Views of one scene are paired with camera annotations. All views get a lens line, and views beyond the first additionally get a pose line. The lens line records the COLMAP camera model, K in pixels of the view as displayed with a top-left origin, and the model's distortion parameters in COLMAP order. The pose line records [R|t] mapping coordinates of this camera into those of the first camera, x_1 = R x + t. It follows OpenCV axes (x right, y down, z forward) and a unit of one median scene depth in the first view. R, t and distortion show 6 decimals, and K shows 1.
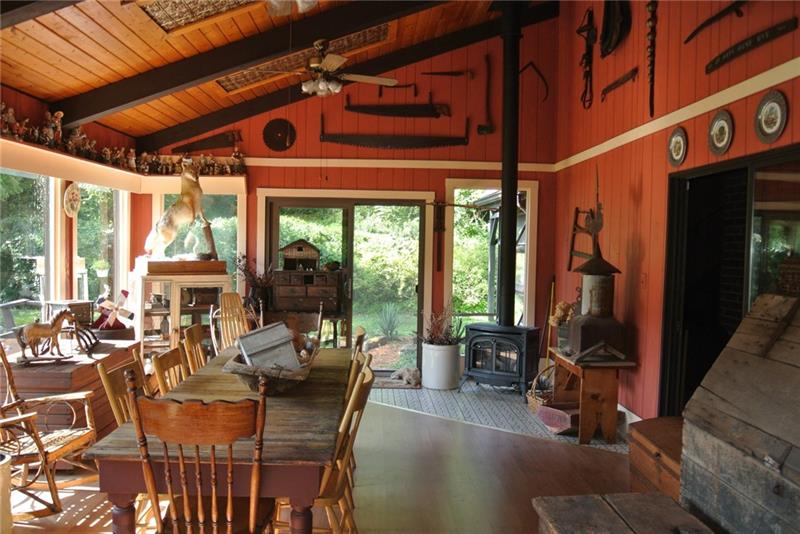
lens RADIAL K [[640.2, 0, 400.4], [0, 640.2, 267.5], [0, 0, 1]] dist [-0.061833, 0.005738]
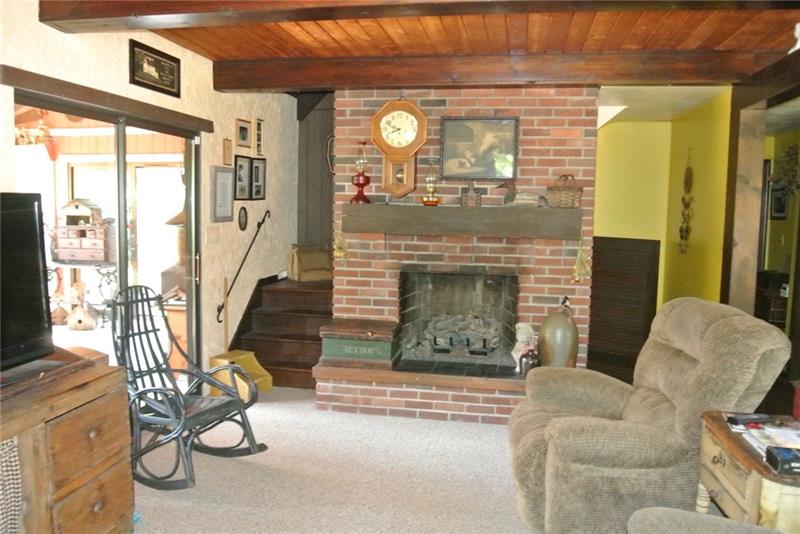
lens RADIAL K [[640.2, 0, 398.8], [0, 640.2, 266.7], [0, 0, 1]] dist [-0.061833, 0.005738]
pose [[0.975142, 0.017225, -0.220912, 0.665571], [-0.005349, 0.998513, 0.054245, 0.013854], [0.221518, -0.051715, 0.973784, 0.010594]]
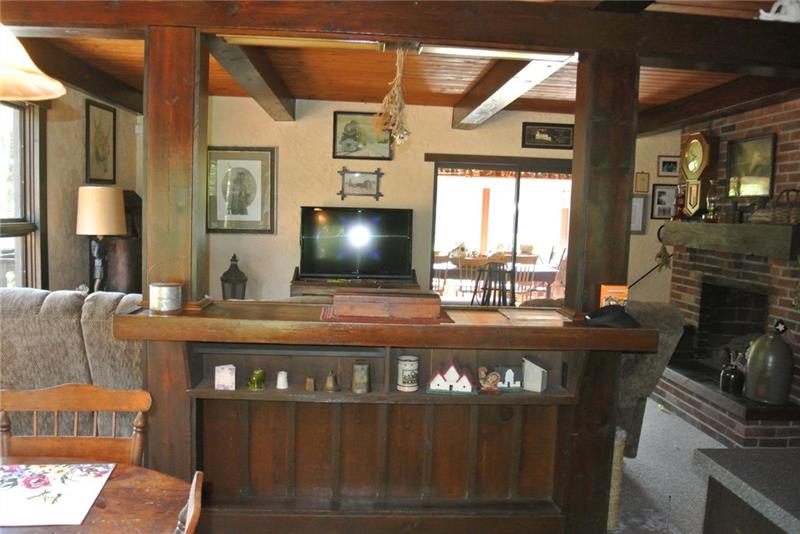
lens RADIAL K [[640.2, 0, 396.0], [0, 640.2, 269.3], [0, 0, 1]] dist [-0.061833, 0.005738]
pose [[0.027006, 0.068400, -0.997292, 2.377602], [-0.071719, 0.995218, 0.066315, 0.024043], [0.997059, 0.069734, 0.031782, 0.809949]]
